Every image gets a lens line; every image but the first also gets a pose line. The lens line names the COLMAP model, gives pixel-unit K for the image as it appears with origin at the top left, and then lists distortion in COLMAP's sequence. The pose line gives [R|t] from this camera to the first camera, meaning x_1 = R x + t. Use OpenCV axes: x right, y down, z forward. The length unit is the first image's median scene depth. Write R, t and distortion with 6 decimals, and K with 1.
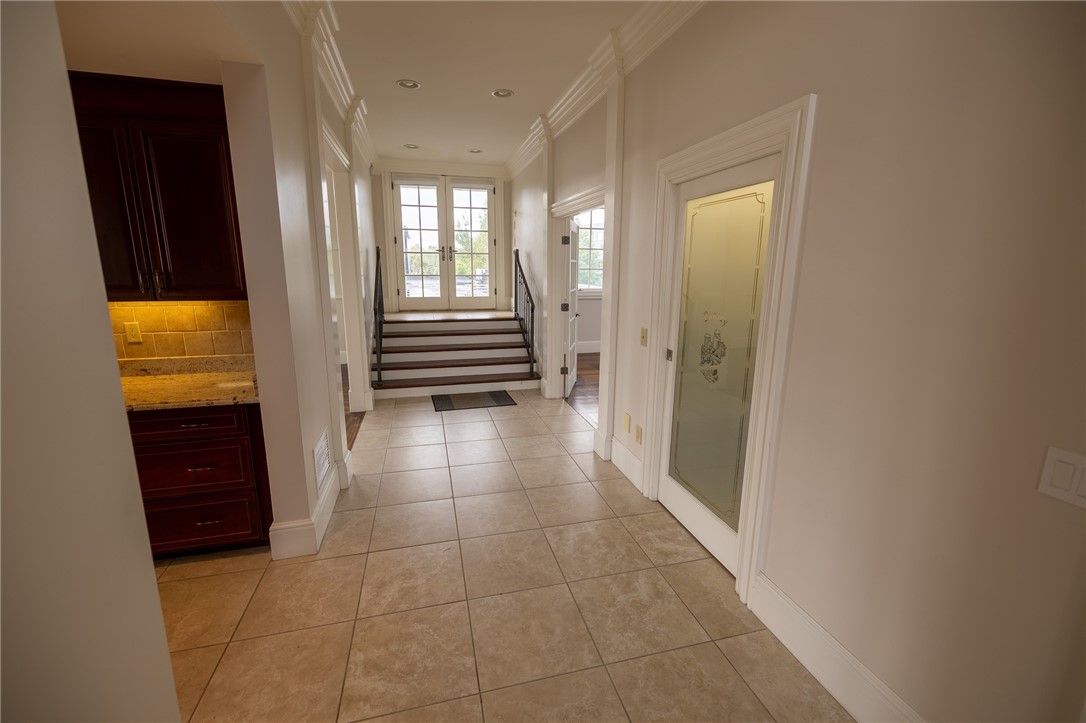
lens RADIAL K [[457.9, 0, 545.2], [0, 457.9, 363.6], [0, 0, 1]] dist [0.001411, 0.000476]
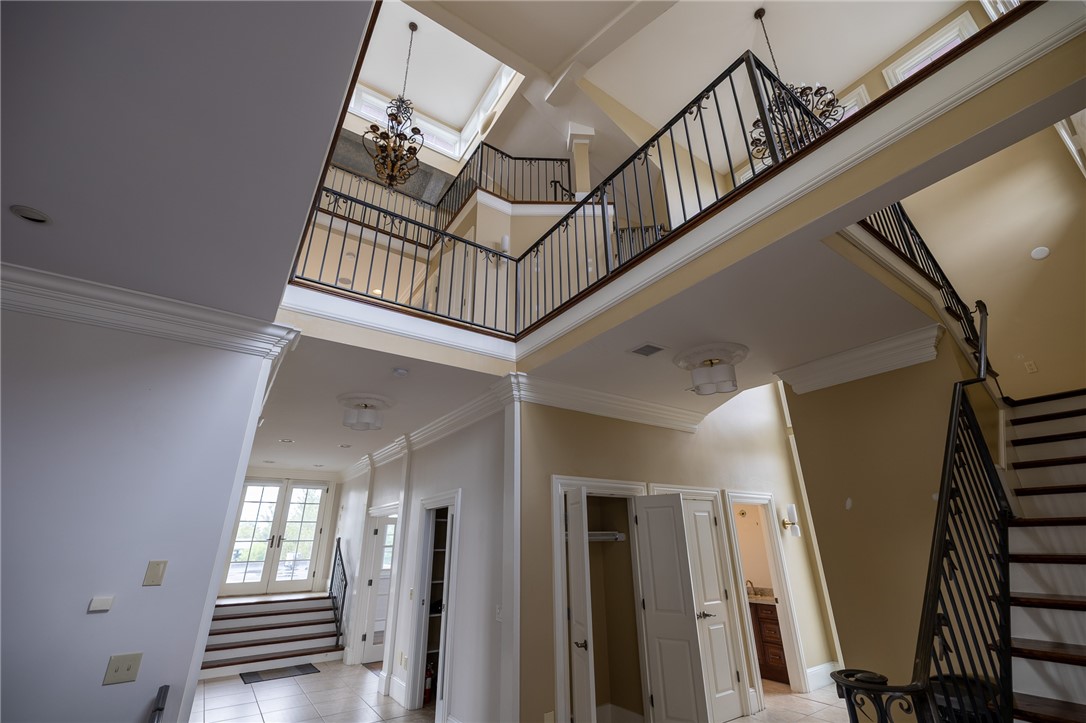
lens RADIAL K [[457.9, 0, 543.8], [0, 457.9, 356.6], [0, 0, 1]] dist [0.001411, 0.000476]
pose [[0.942800, 0.105397, 0.316259, 0.020664], [0.091298, 0.830794, -0.549040, 0.093701], [-0.320614, 0.546509, 0.773650, -0.485935]]
